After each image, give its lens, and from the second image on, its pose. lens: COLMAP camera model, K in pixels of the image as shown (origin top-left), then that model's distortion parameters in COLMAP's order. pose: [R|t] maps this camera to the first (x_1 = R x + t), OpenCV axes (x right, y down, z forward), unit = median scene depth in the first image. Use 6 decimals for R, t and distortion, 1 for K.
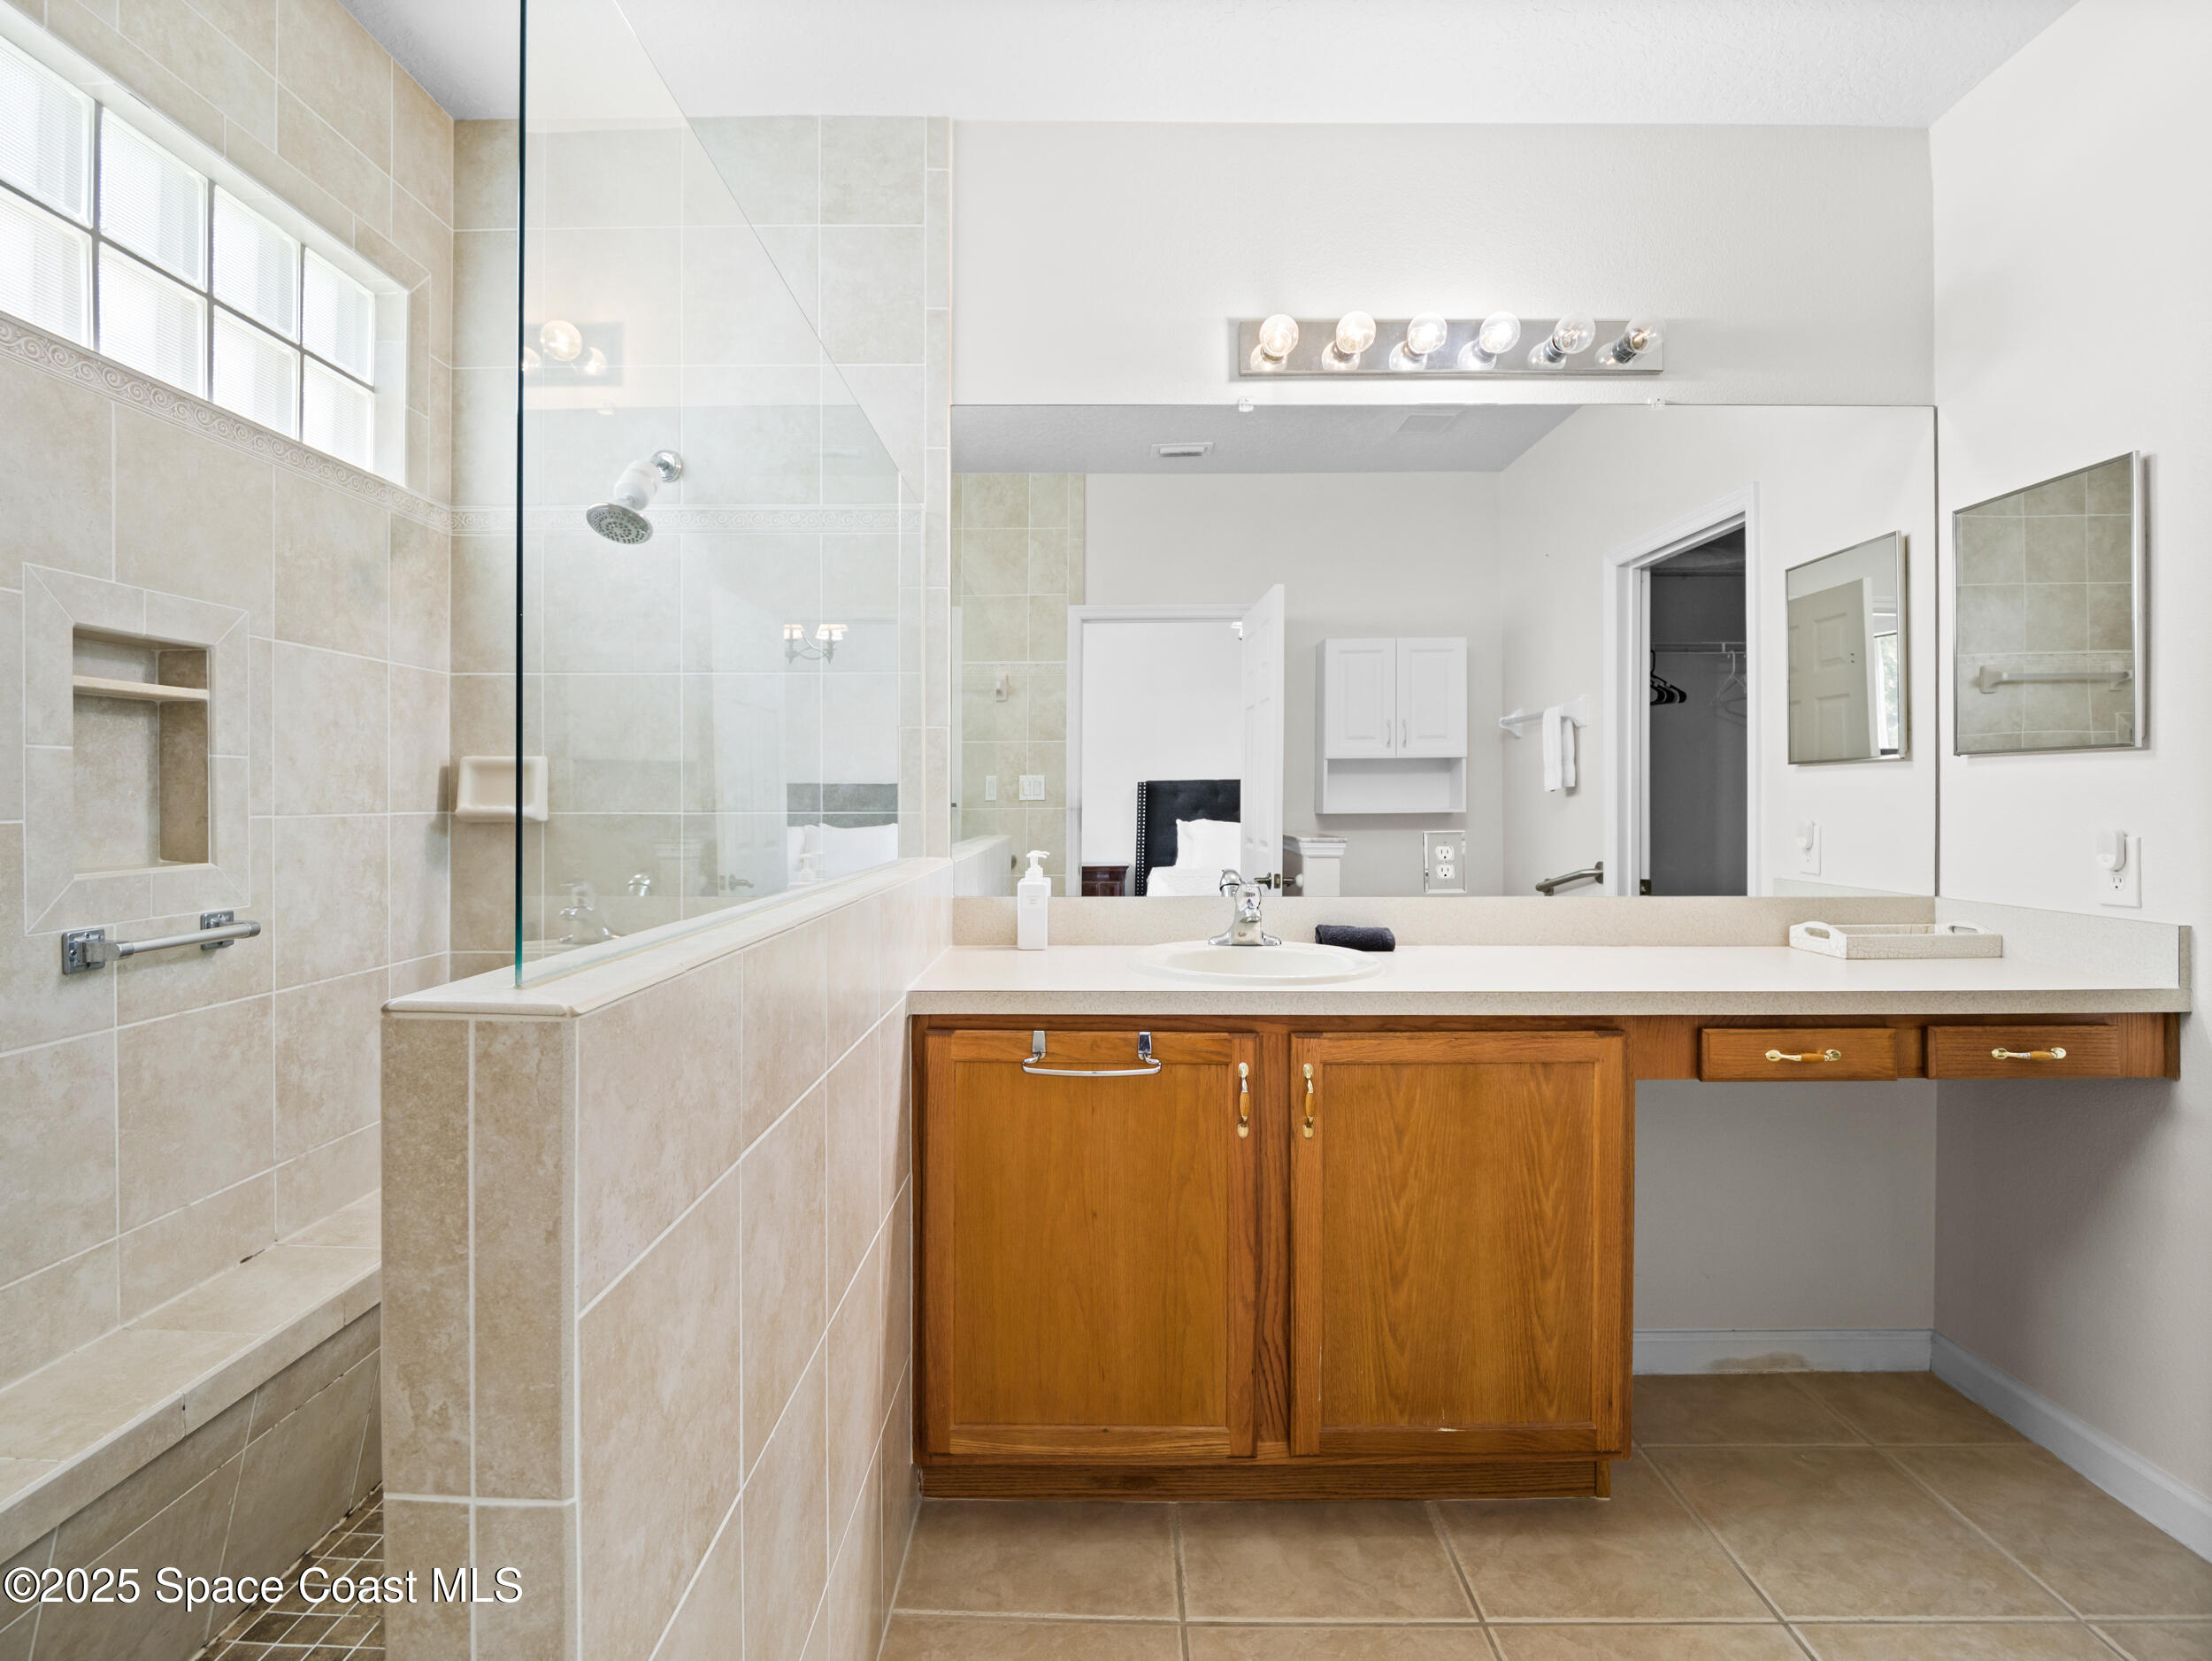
lens RADIAL K [[1076.1, 0, 1096.1], [0, 1076.1, 826.1], [0, 0, 1]] dist [-0.008509, -0.001633]
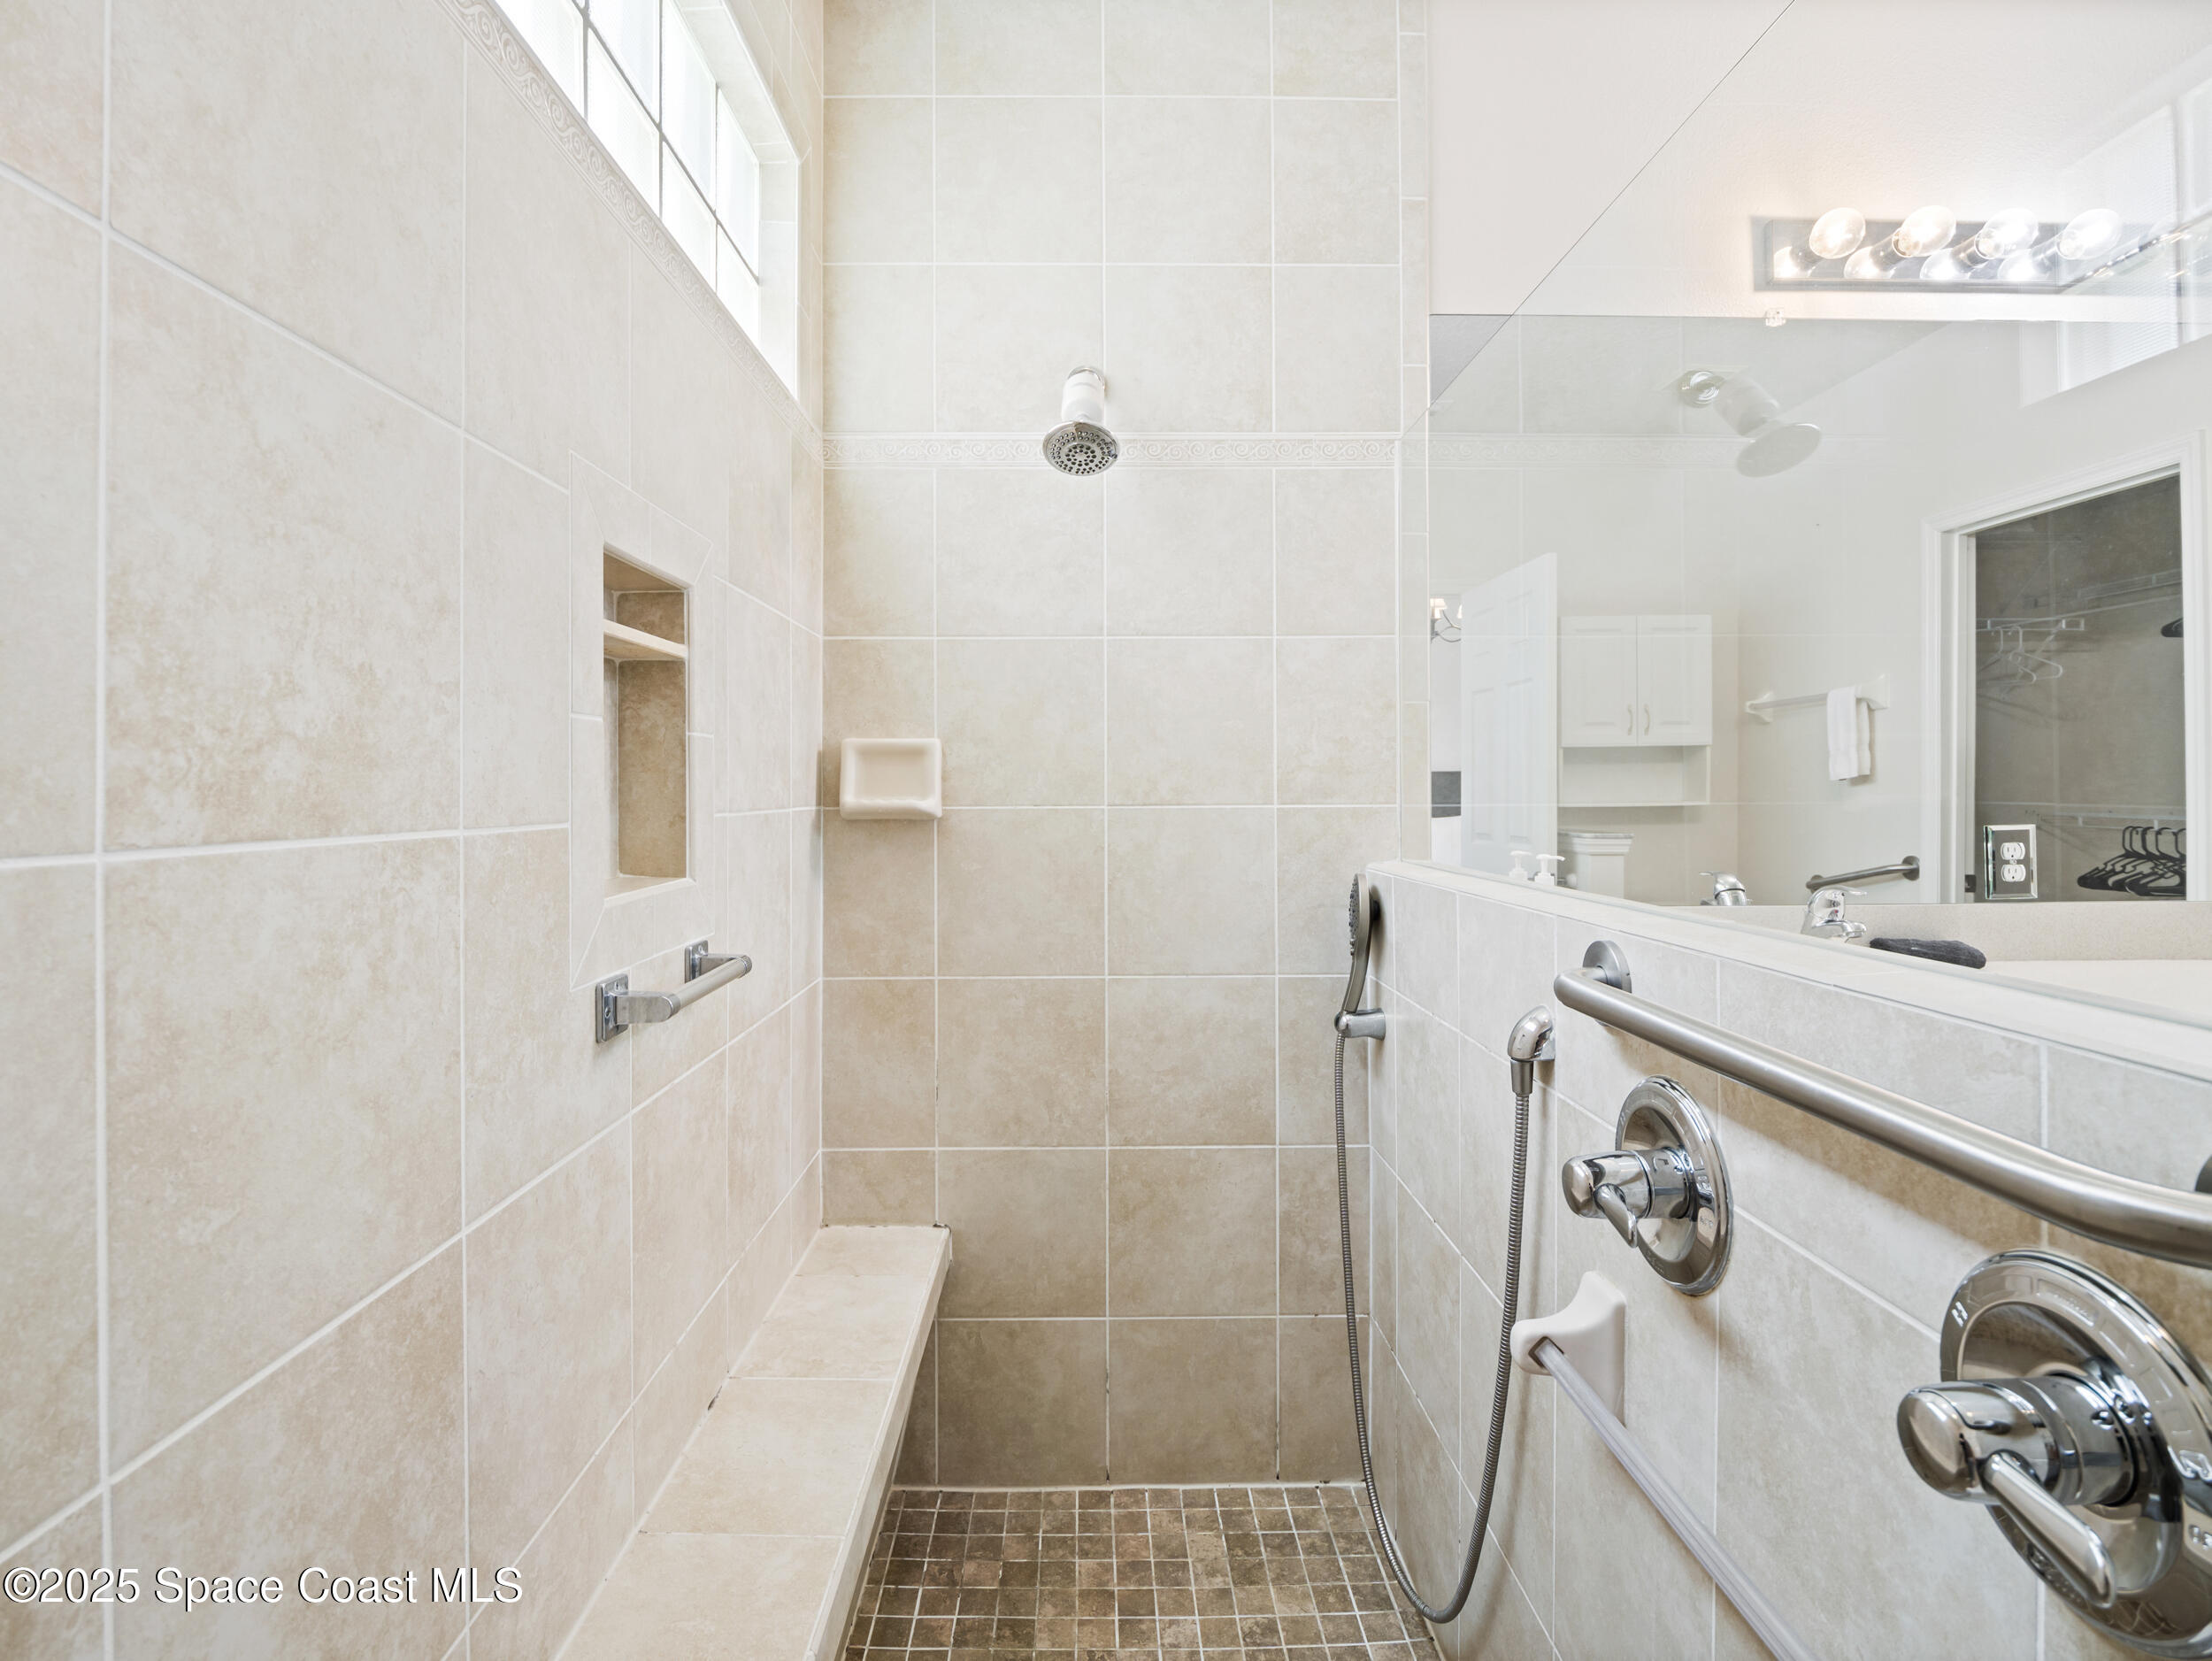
lens RADIAL K [[1072.5, 0, 1101.3], [0, 1072.5, 810.4], [0, 0, 1]] dist [-0.011416, -0.000283]
pose [[0.999718, -0.003777, 0.023439, -0.411485], [0.003918, 0.999974, -0.005976, -0.004997], [-0.023416, 0.006067, 0.999707, 0.182977]]
